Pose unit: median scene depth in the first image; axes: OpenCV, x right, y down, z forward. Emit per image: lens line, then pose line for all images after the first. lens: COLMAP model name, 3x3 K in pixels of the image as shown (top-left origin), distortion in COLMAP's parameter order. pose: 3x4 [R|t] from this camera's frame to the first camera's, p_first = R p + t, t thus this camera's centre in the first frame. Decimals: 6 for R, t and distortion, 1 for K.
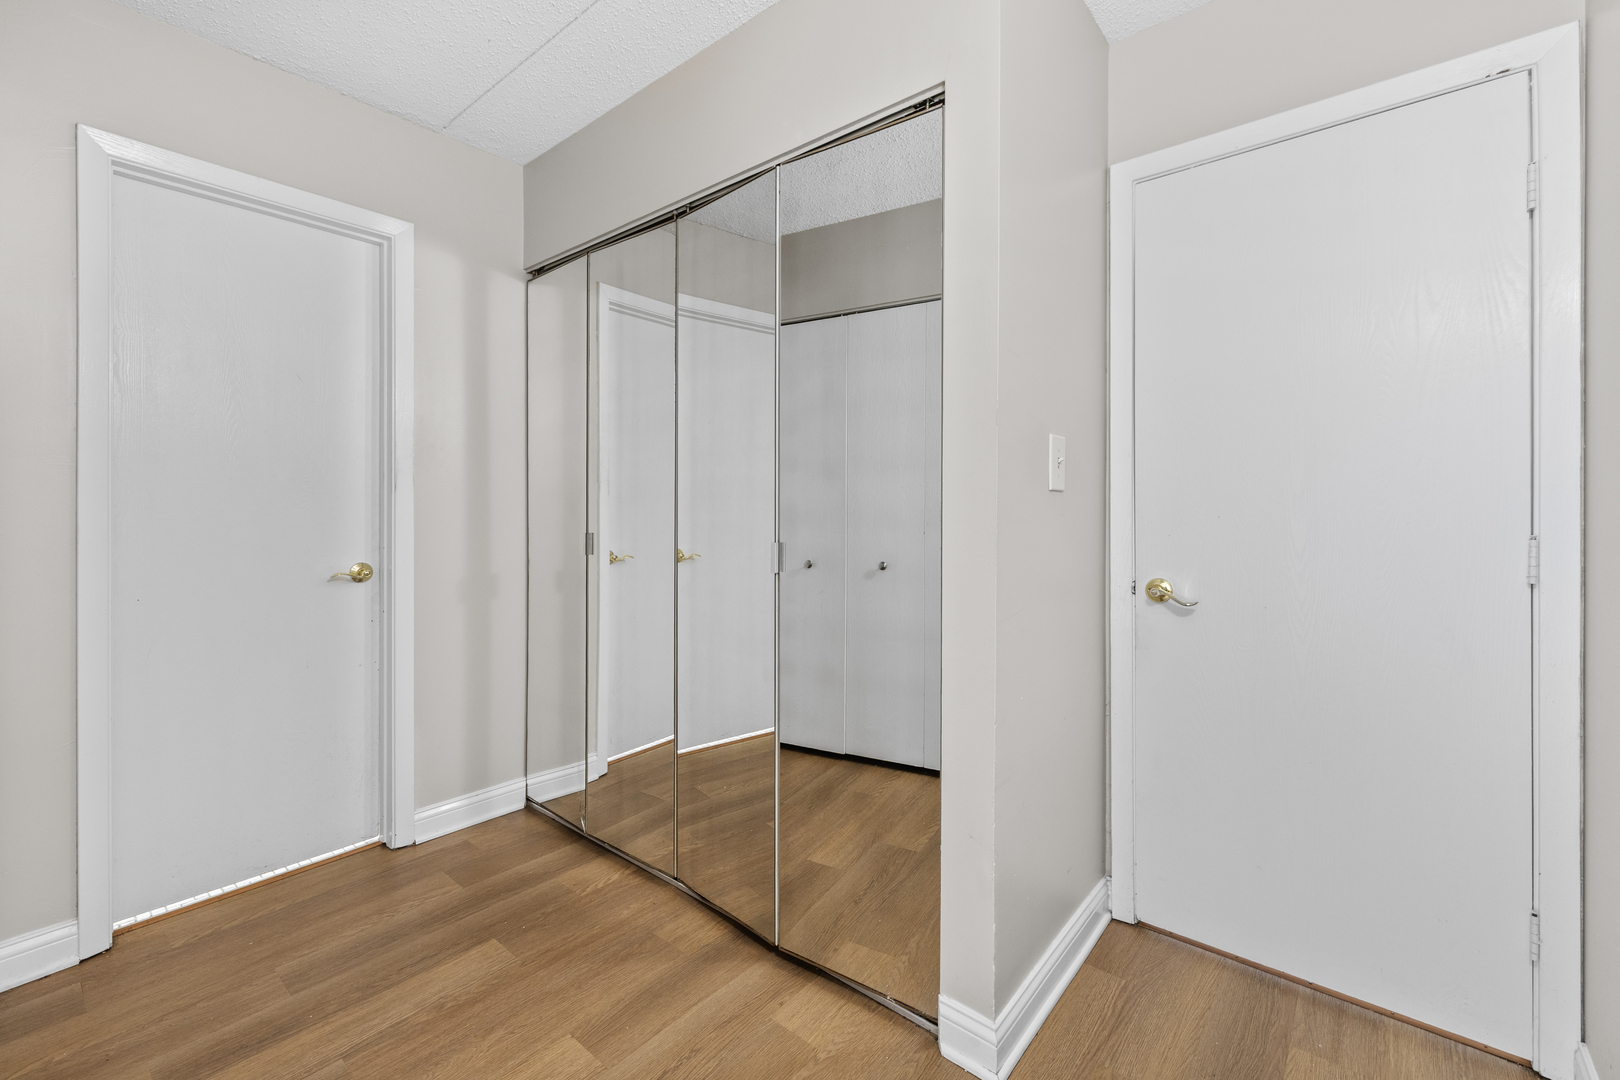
lens RADIAL K [[673.8, 0, 812.3], [0, 673.8, 525.0], [0, 0, 1]] dist [-0.000300, -0.000045]
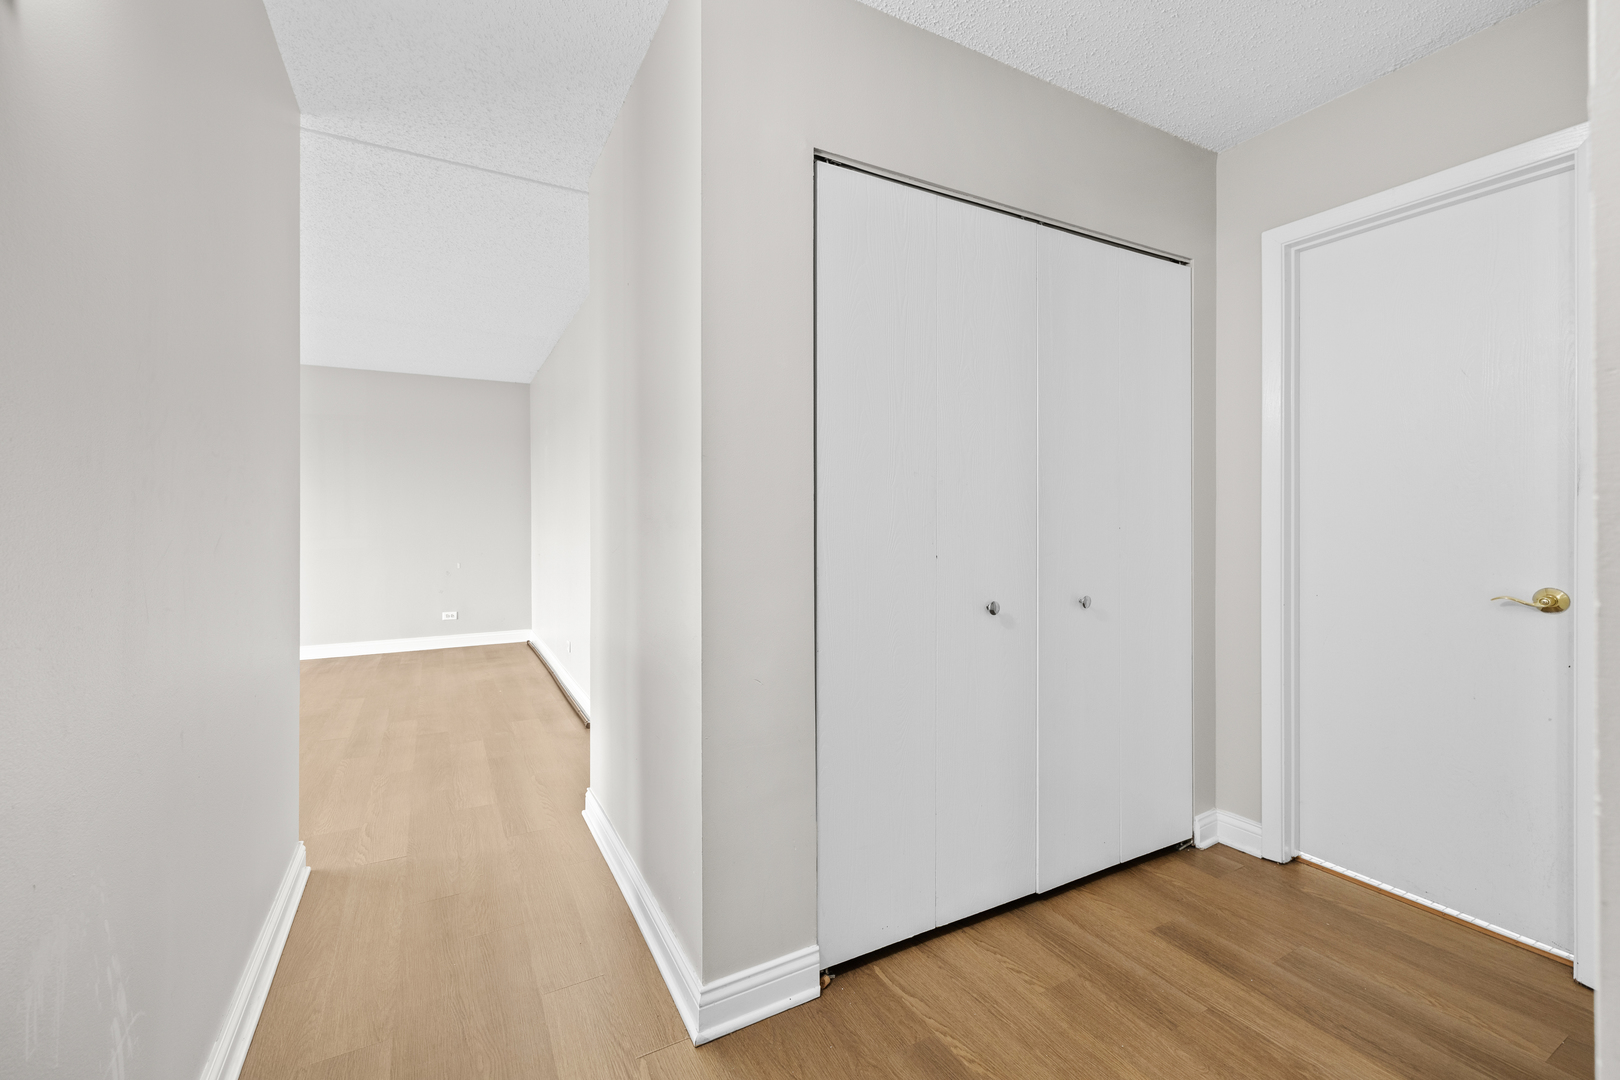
lens RADIAL K [[673.8, 0, 811.2], [0, 673.8, 525.7], [0, 0, 1]] dist [-0.000300, -0.000045]
pose [[-0.364727, 0.007372, -0.931085, 0.498453], [-0.013760, 0.999817, 0.013307, -0.019836], [0.931013, 0.017665, -0.364559, 0.656405]]
